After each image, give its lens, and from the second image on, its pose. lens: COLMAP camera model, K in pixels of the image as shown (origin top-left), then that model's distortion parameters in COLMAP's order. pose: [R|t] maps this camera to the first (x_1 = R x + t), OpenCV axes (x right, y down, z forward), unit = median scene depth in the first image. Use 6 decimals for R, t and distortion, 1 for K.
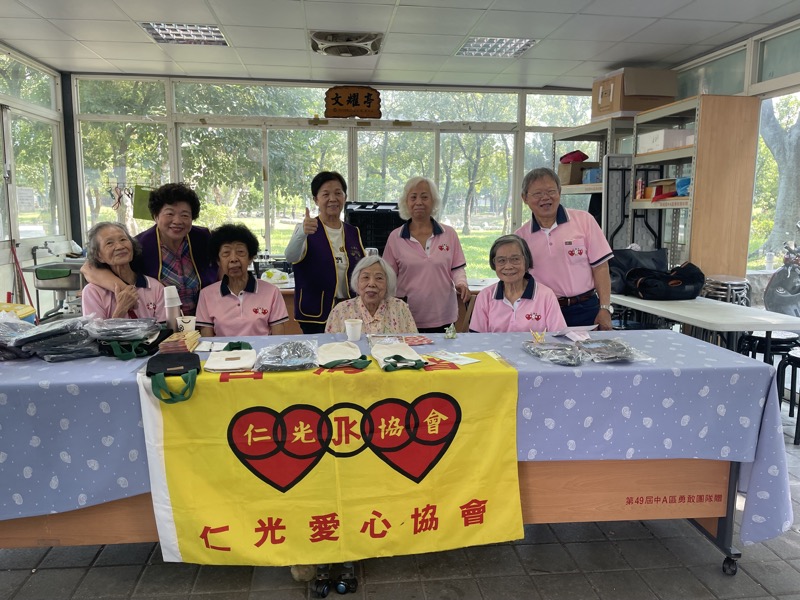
lens RADIAL K [[581.0, 0, 400.0], [0, 581.0, 300.0], [0, 0, 1]] dist [-0.001650, -0.003615]
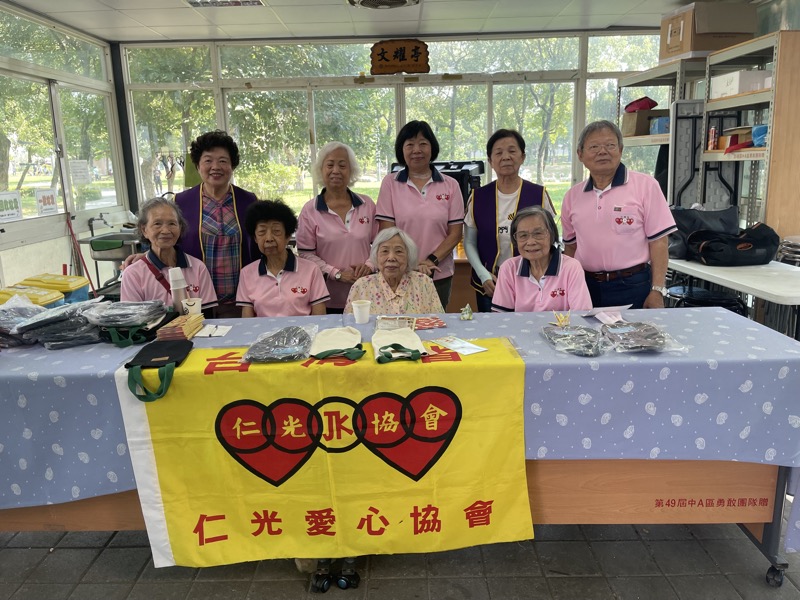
lens RADIAL K [[585.5, 0, 400.0], [0, 585.5, 300.0], [0, 0, 1]] dist [0.003041, -0.005452]
pose [[0.993225, -0.006776, -0.116007, 0.109166], [0.014954, 0.997451, 0.069764, -0.038928], [0.115238, -0.071026, 0.990795, 0.080056]]
